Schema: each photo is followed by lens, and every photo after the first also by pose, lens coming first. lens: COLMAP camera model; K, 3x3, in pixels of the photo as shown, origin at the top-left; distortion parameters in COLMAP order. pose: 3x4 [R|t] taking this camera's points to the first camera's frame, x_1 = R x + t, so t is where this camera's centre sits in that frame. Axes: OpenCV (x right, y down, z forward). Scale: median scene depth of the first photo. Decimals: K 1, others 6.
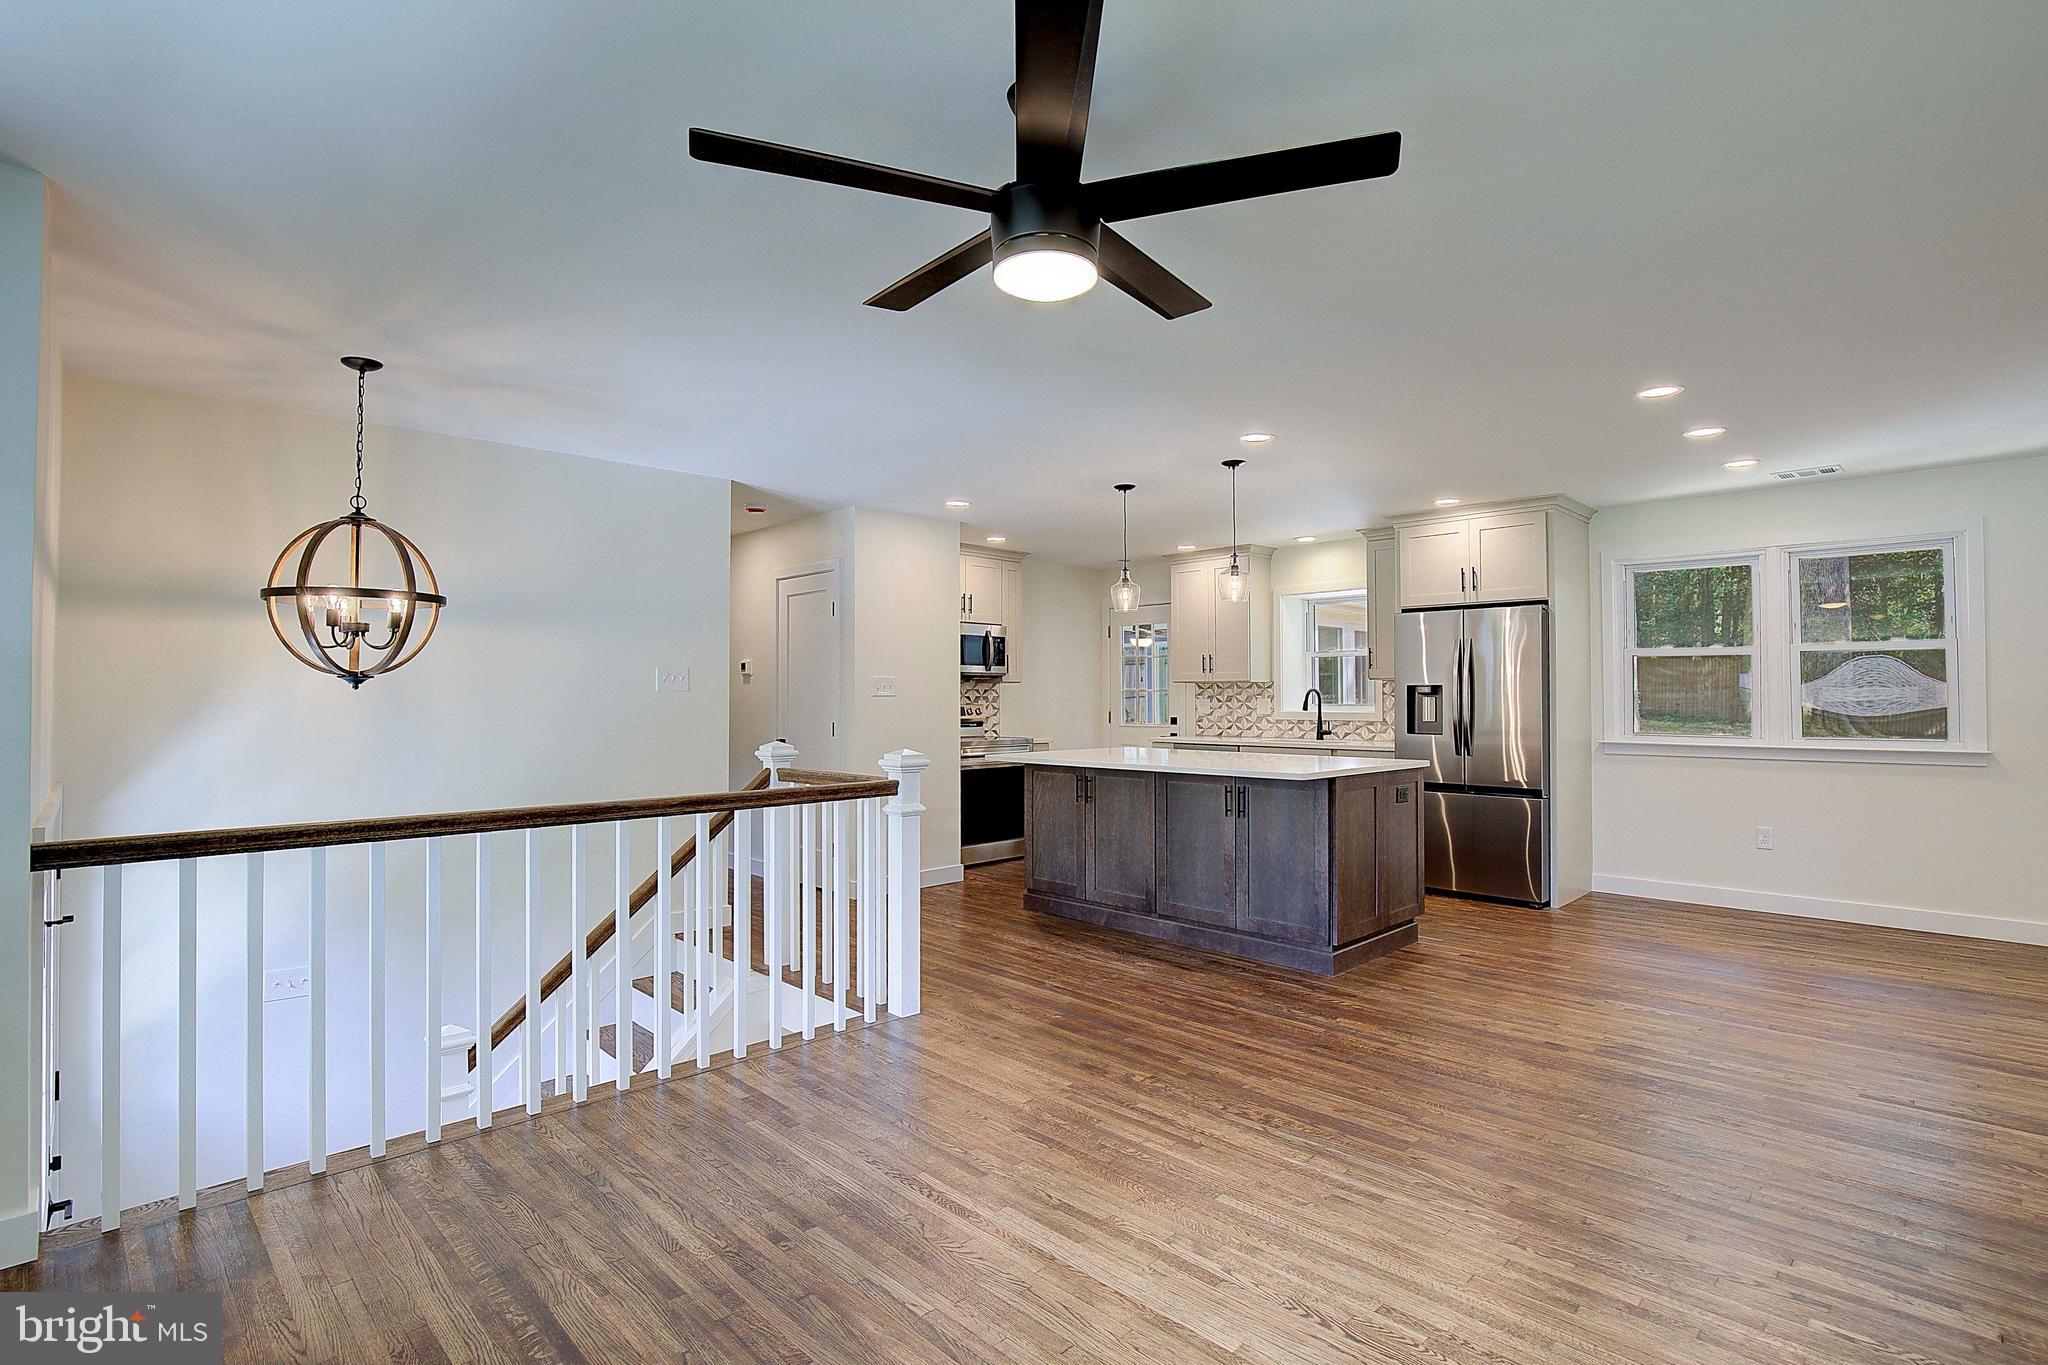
lens RADIAL K [[989.5, 0, 1041.0], [0, 989.5, 677.8], [0, 0, 1]] dist [-0.036713, 0.006892]
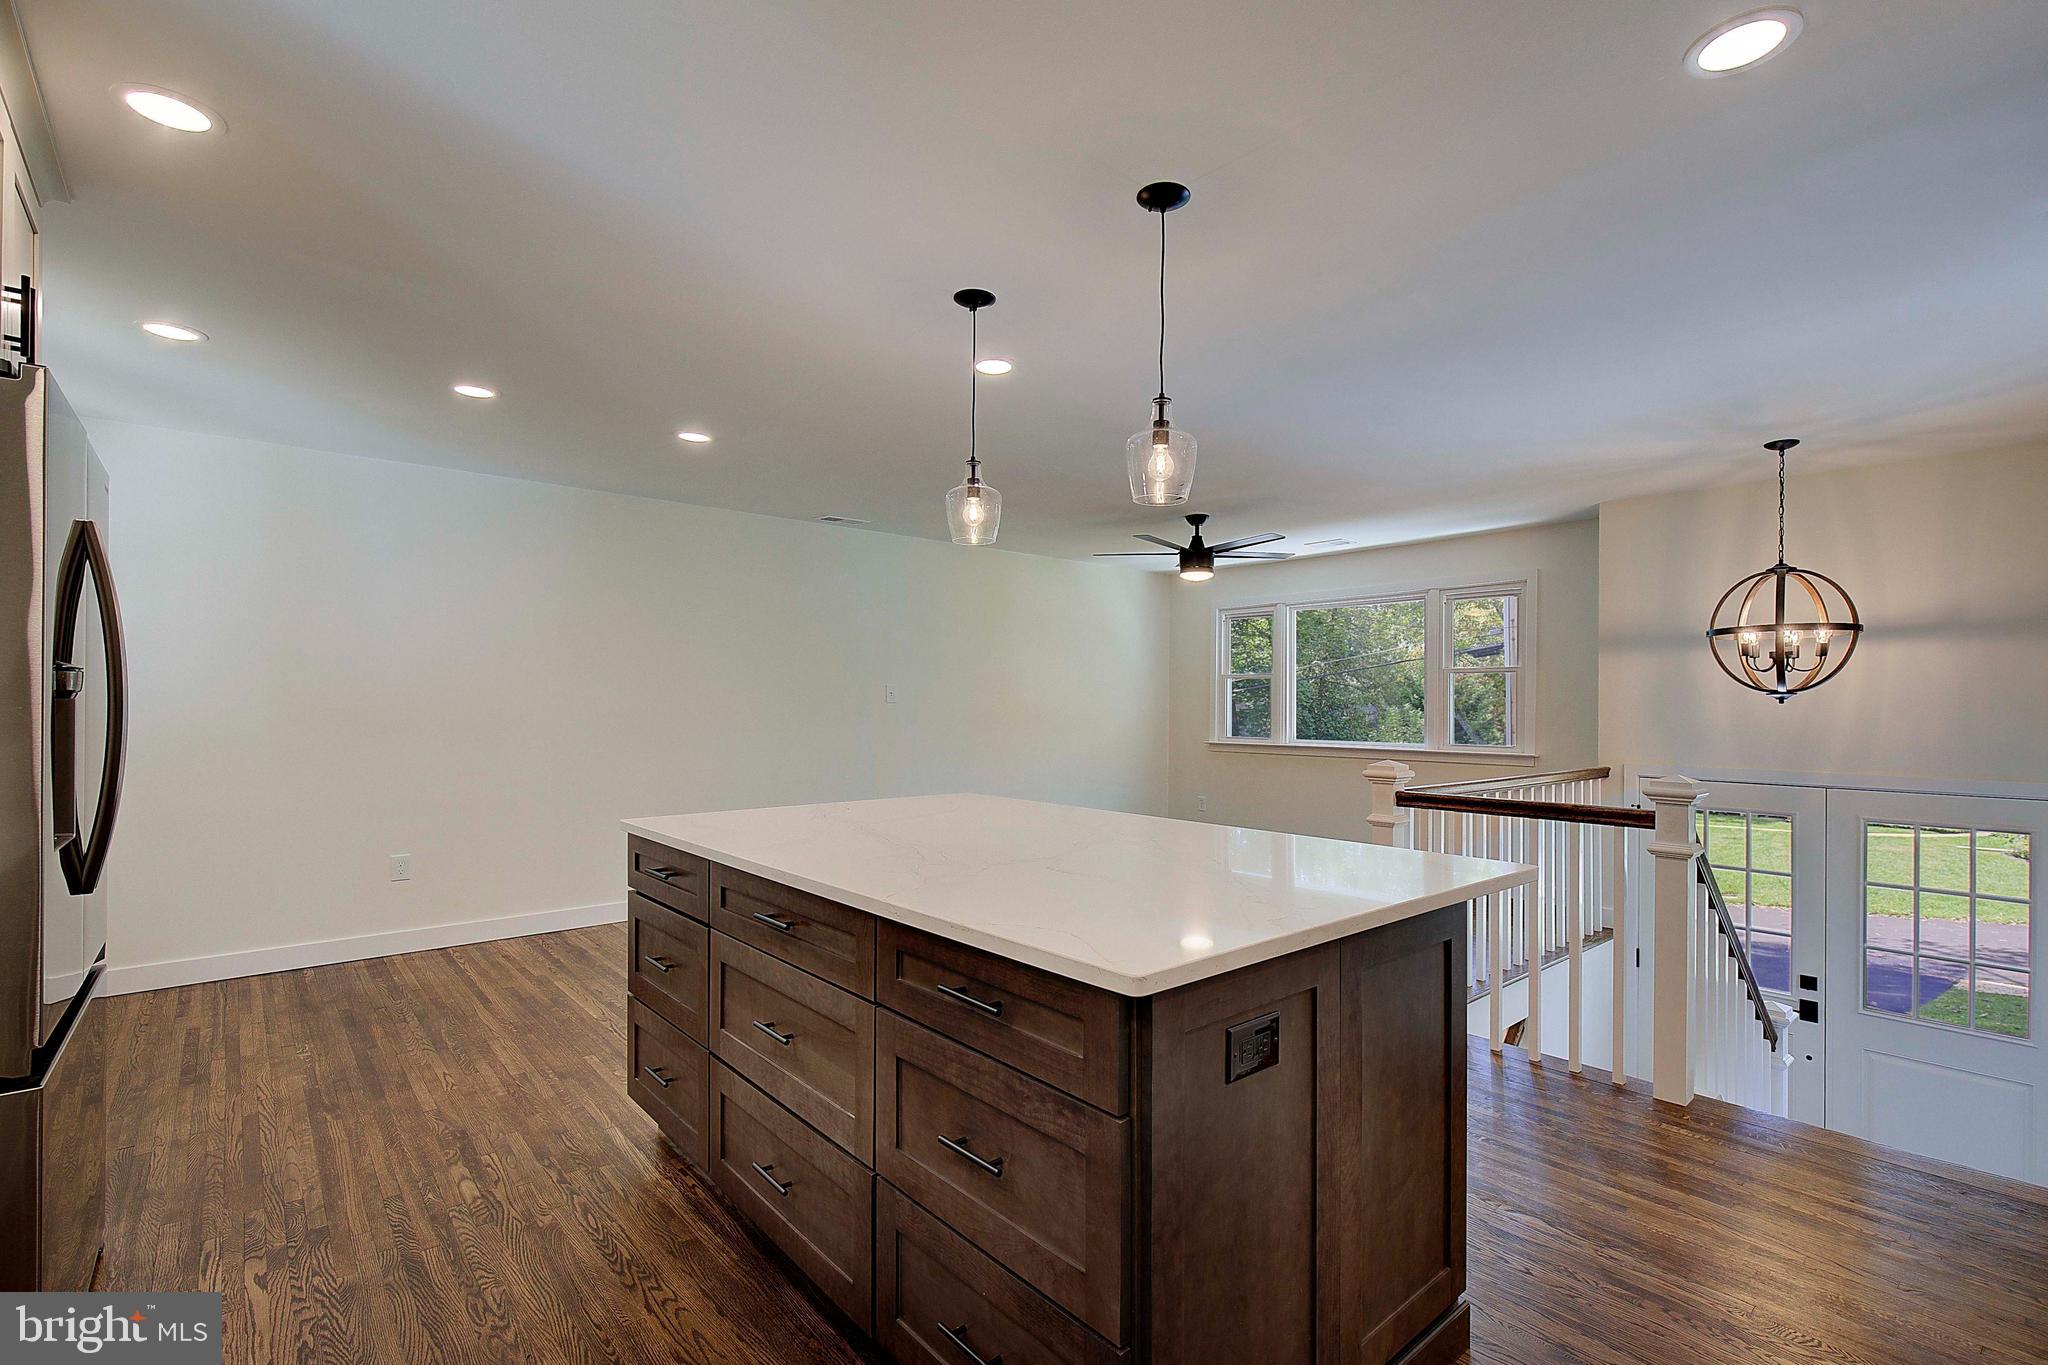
lens RADIAL K [[934.2, 0, 1057.0], [0, 934.2, 705.0], [0, 0, 1]] dist [0.000368, 0.000131]
pose [[-0.998790, -0.002901, 0.049084, 0.115853], [-0.003785, 0.999832, -0.017933, 0.025570], [-0.049023, -0.018098, -0.998634, 1.465906]]
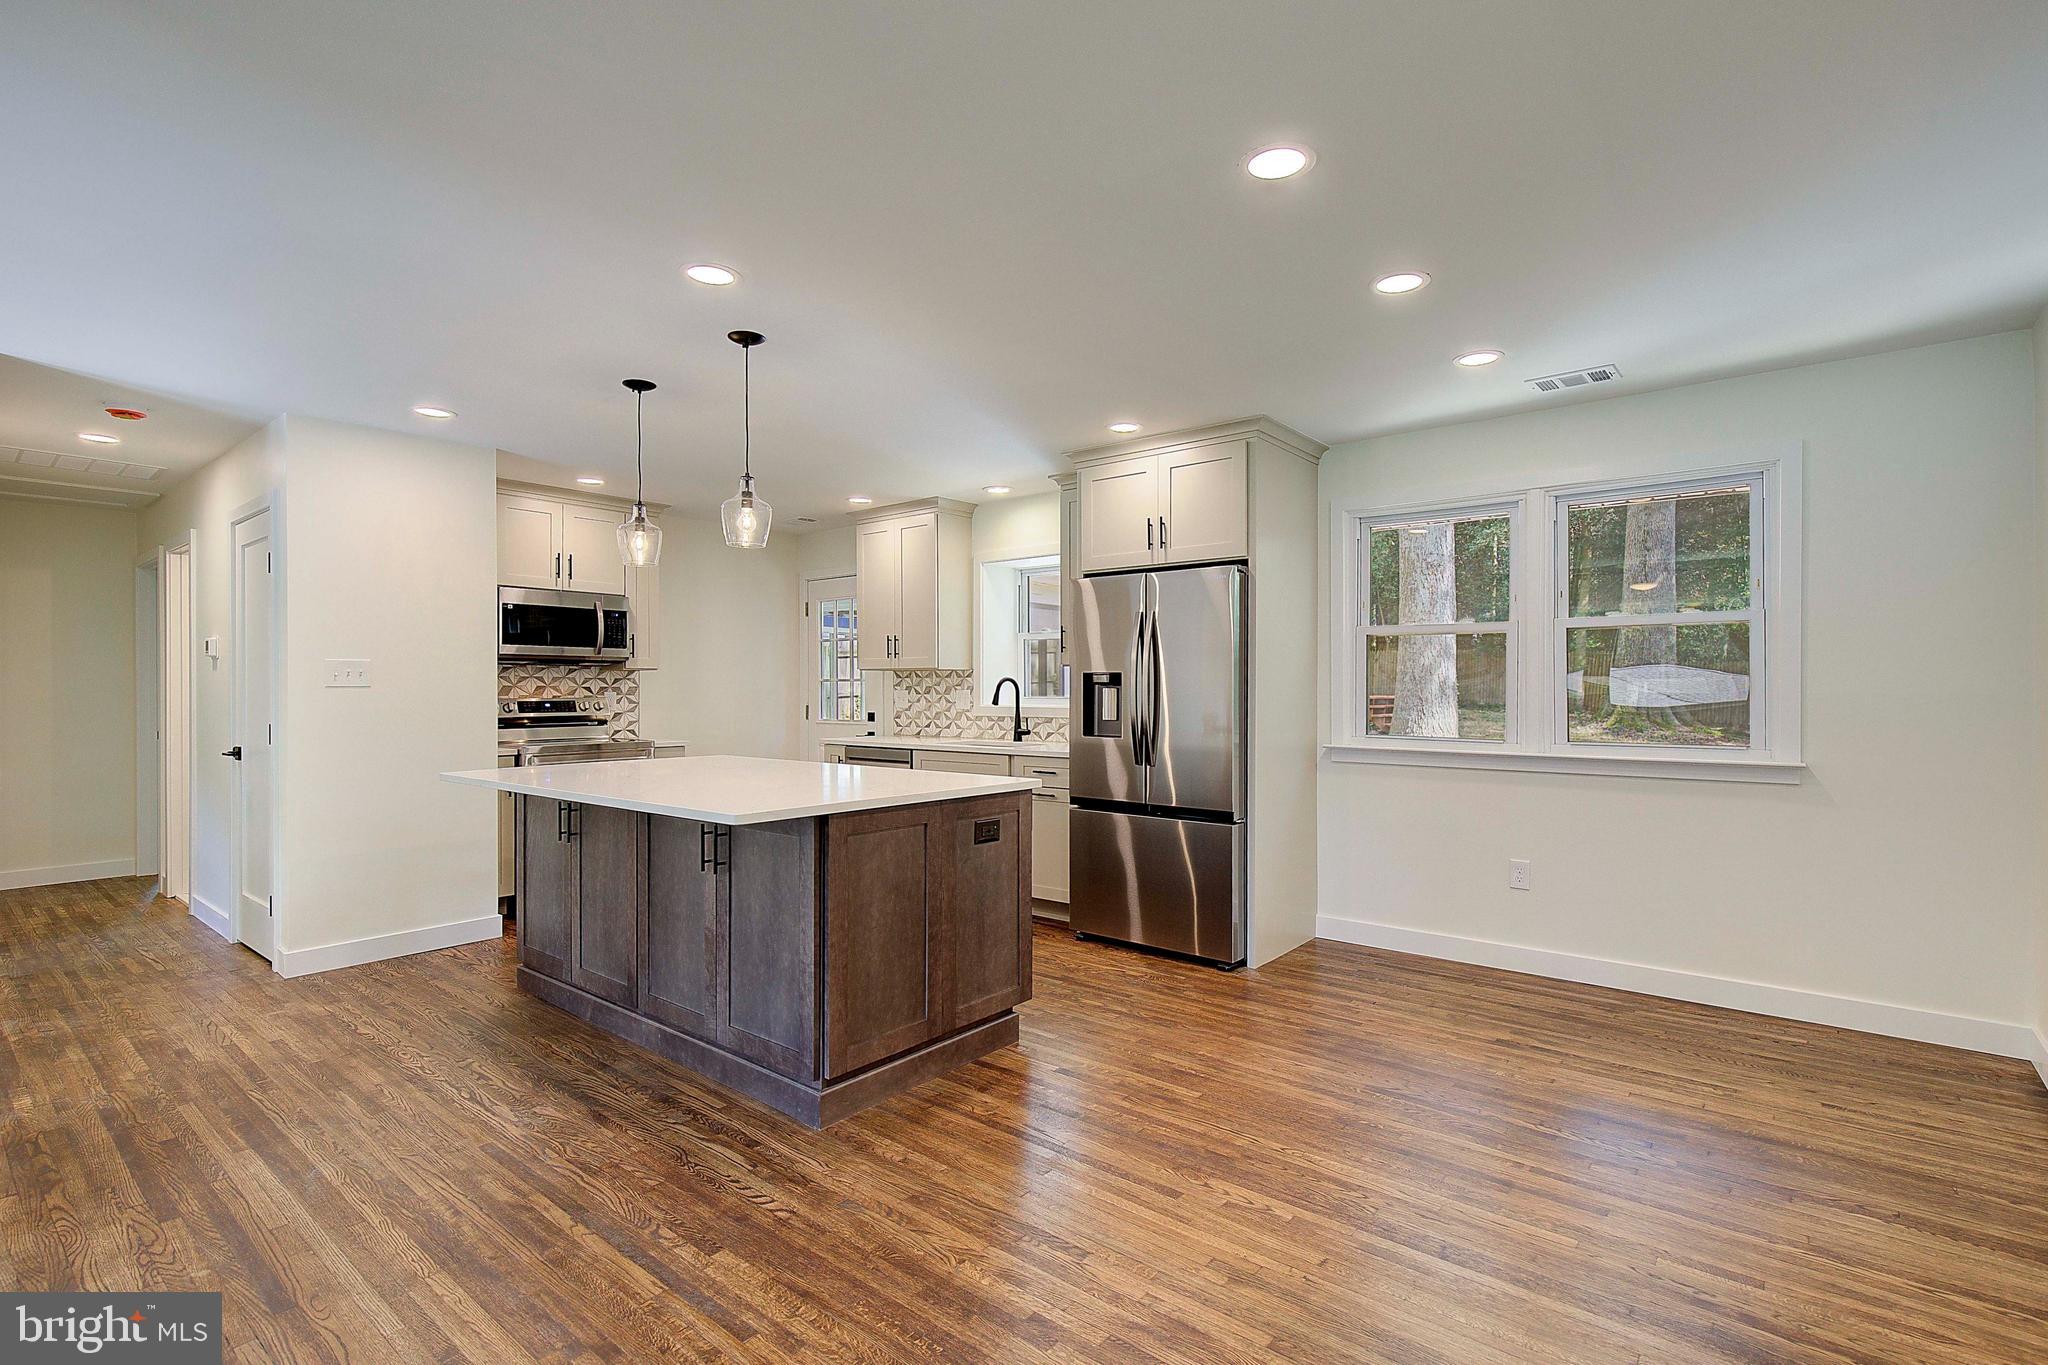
lens RADIAL K [[961.2, 0, 1041.6], [0, 961.2, 691.8], [0, 0, 1]] dist [0.003289, 0.000487]
pose [[0.994329, -0.000593, 0.106342, 0.311139], [-0.001963, 0.999712, 0.023926, 0.005298], [-0.106325, -0.023999, 0.994042, 0.312107]]
